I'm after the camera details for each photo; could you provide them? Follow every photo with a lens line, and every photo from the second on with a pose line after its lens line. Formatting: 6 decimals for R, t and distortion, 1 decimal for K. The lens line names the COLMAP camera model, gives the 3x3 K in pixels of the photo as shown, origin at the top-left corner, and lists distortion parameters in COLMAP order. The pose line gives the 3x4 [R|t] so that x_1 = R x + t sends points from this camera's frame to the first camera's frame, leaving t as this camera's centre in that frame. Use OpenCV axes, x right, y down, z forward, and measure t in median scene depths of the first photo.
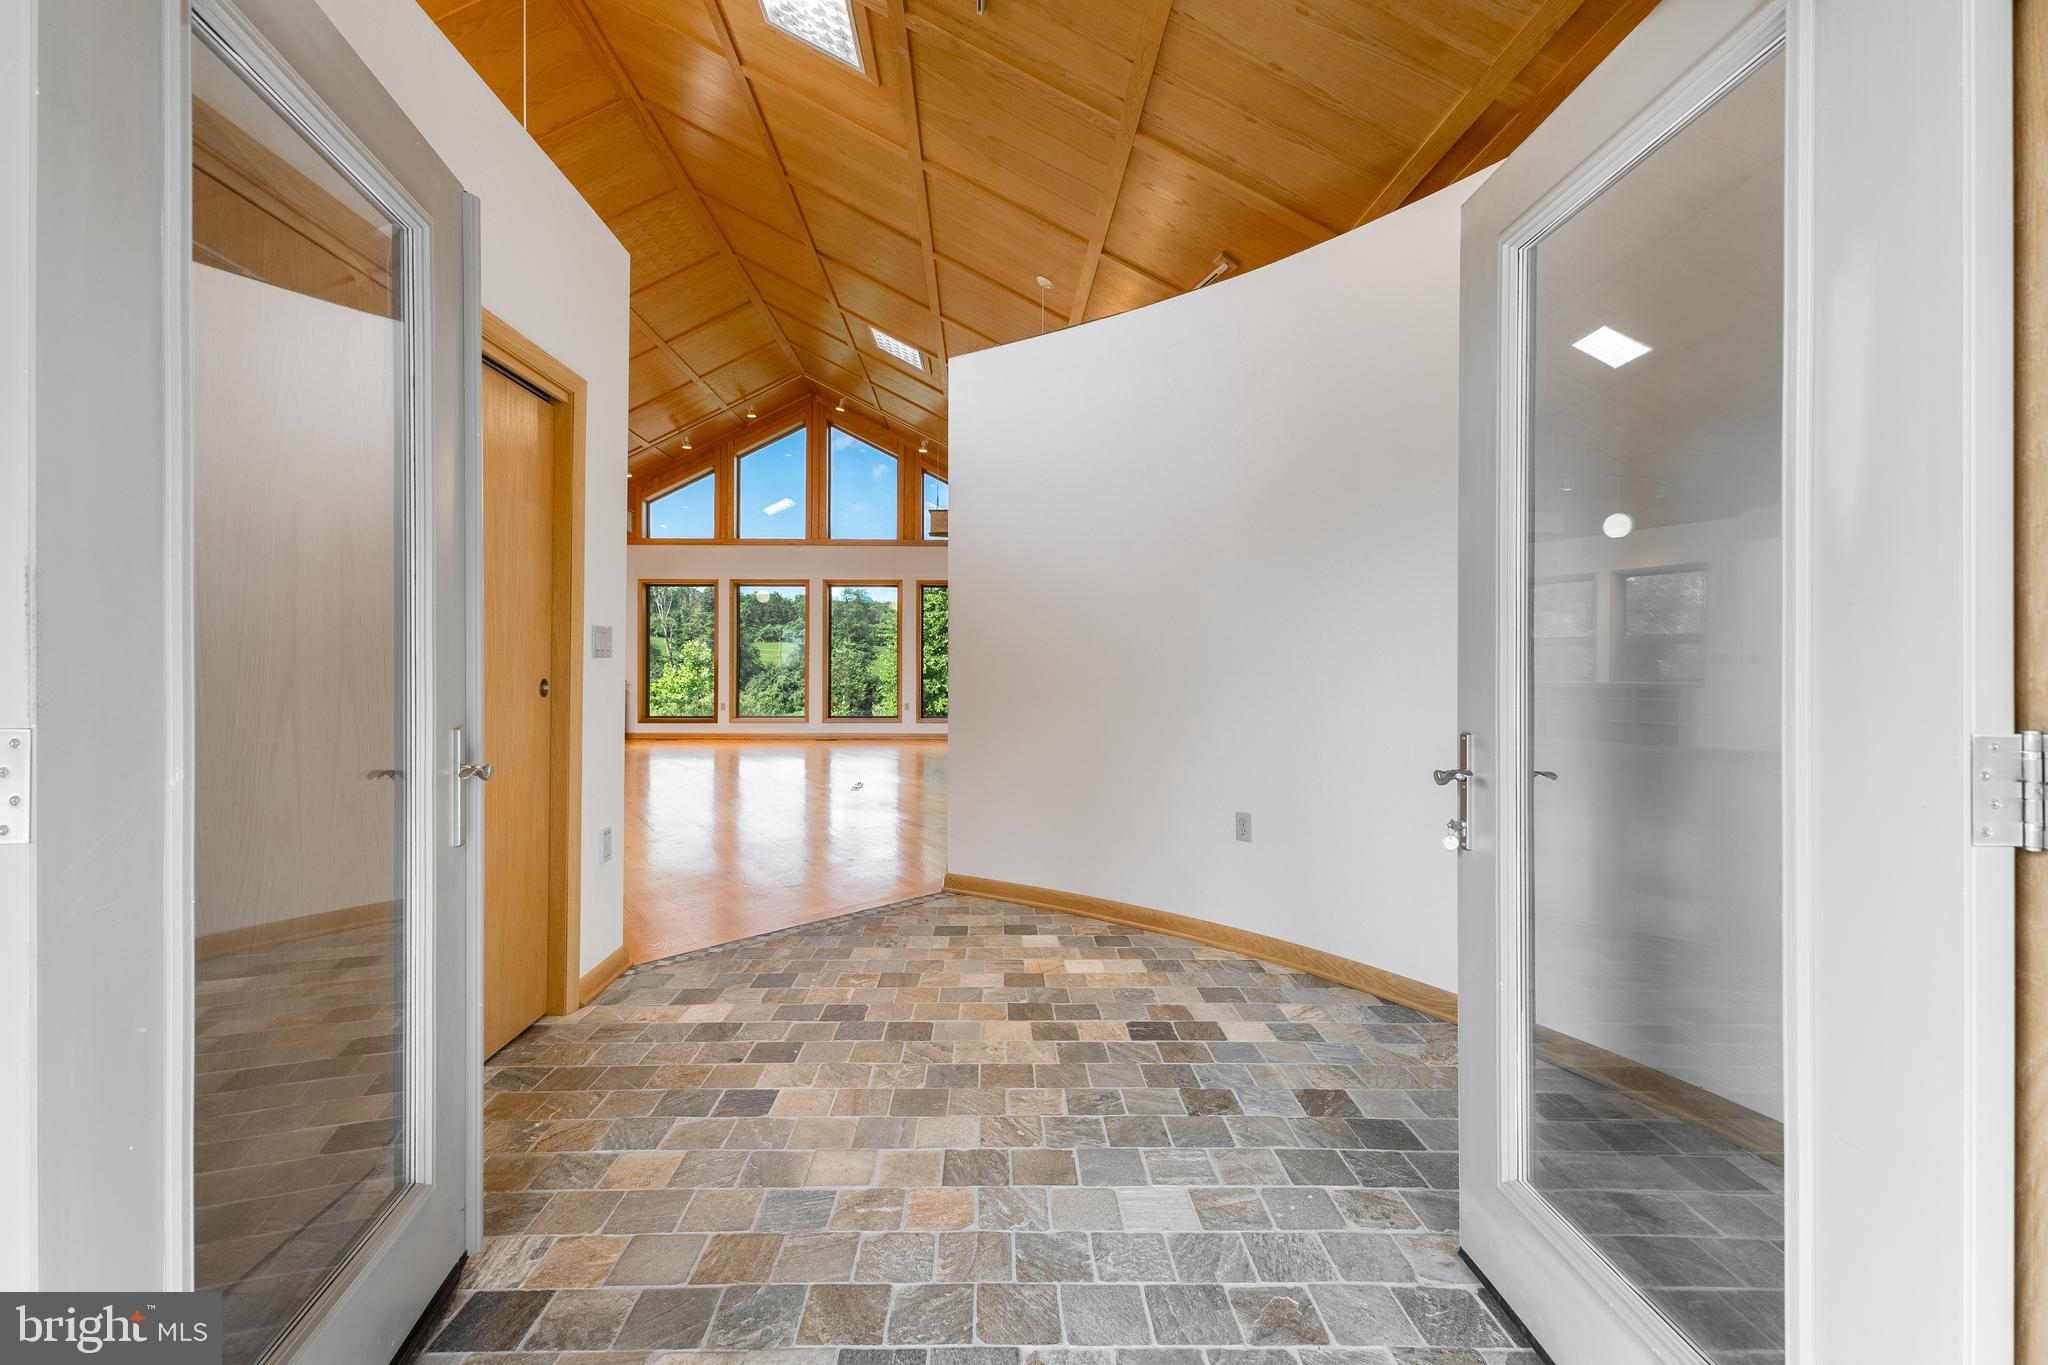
lens RADIAL K [[899.3, 0, 959.2], [0, 899.3, 665.1], [0, 0, 1]] dist [0.002008, -0.000018]
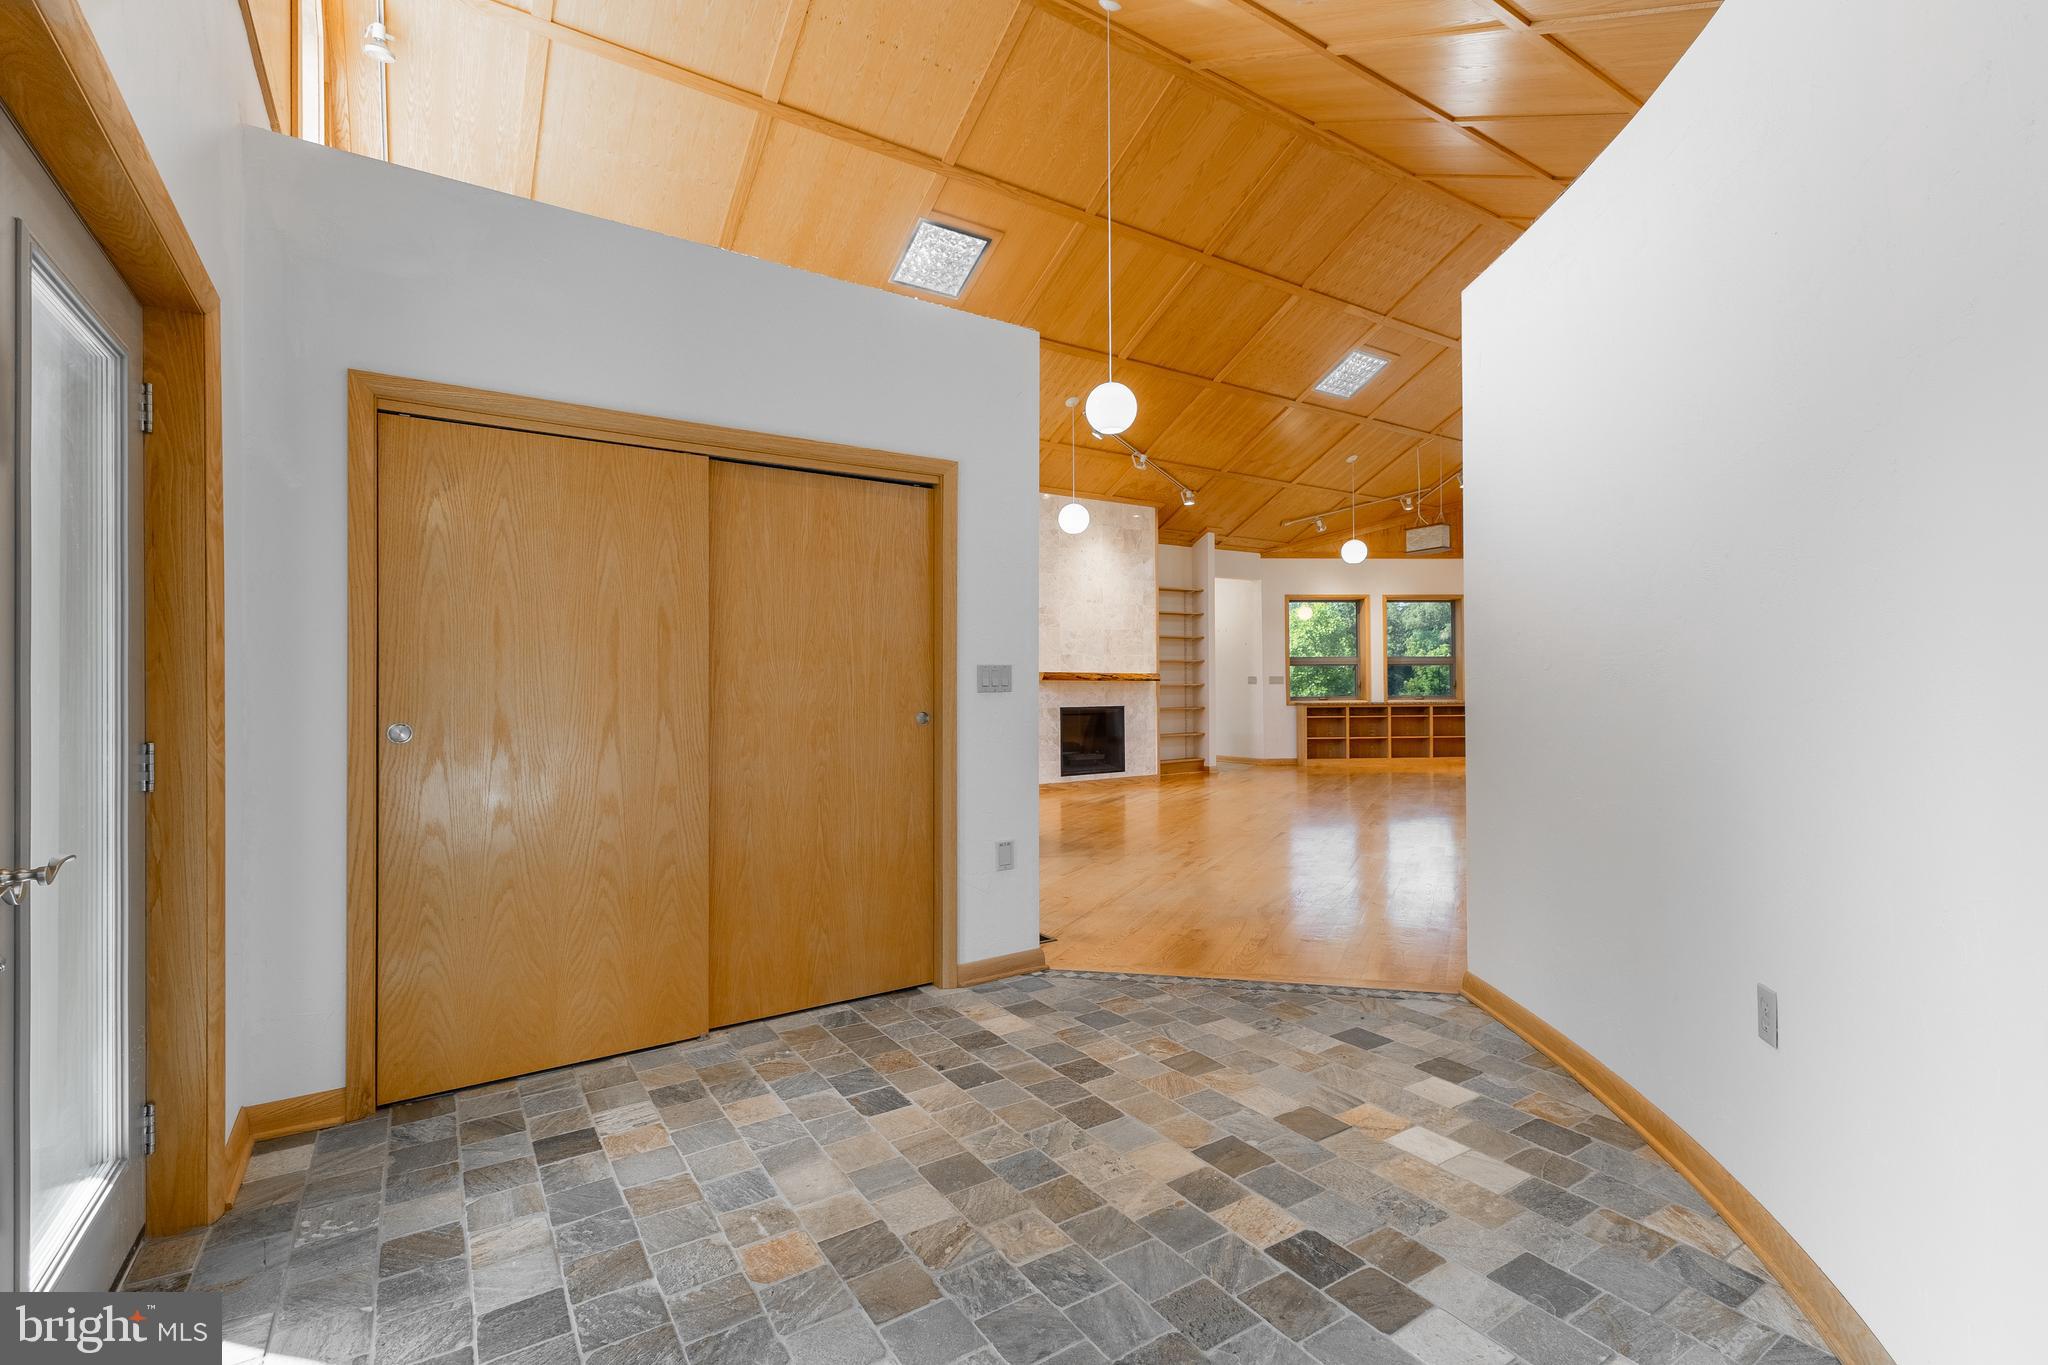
lens RADIAL K [[879.8, 0, 1021.8], [0, 879.8, 677.2], [0, 0, 1]] dist [0.006593, -0.000293]
pose [[0.557261, -0.012714, -0.830240, 0.583811], [0.008843, 0.999917, -0.009377, -0.015200], [0.830290, -0.002117, 0.557327, 0.419710]]
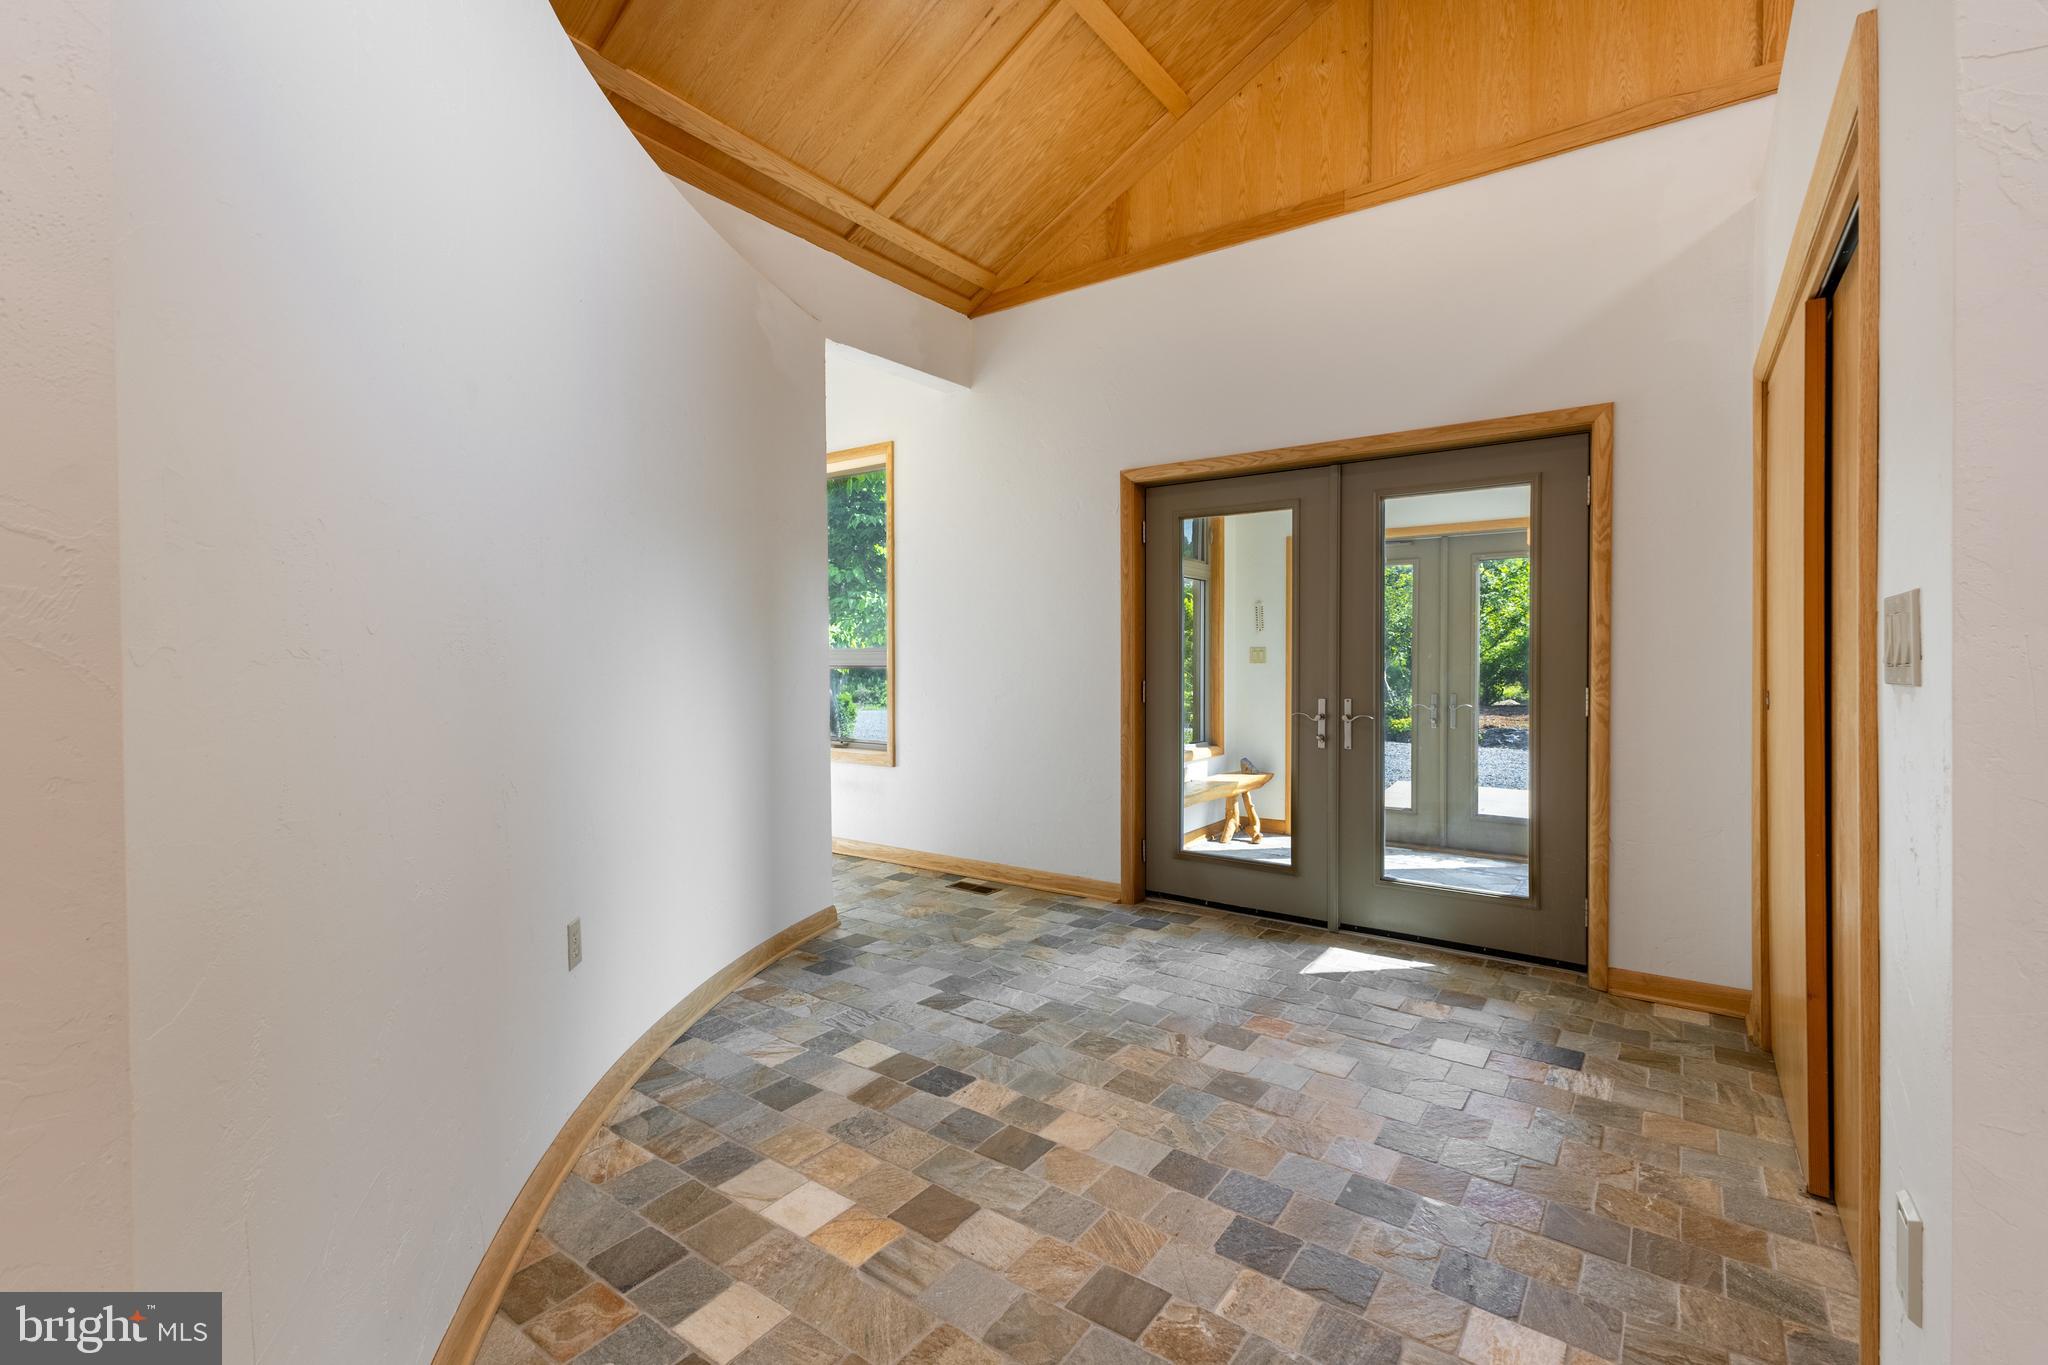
lens RADIAL K [[879.8, 0, 1021.8], [0, 879.8, 677.2], [0, 0, 1]] dist [0.006593, -0.000293]
pose [[-0.824851, -0.013820, 0.565181, -0.321921], [-0.000670, 0.999724, 0.023467, -0.021749], [-0.565350, 0.018978, -0.824633, 1.536680]]
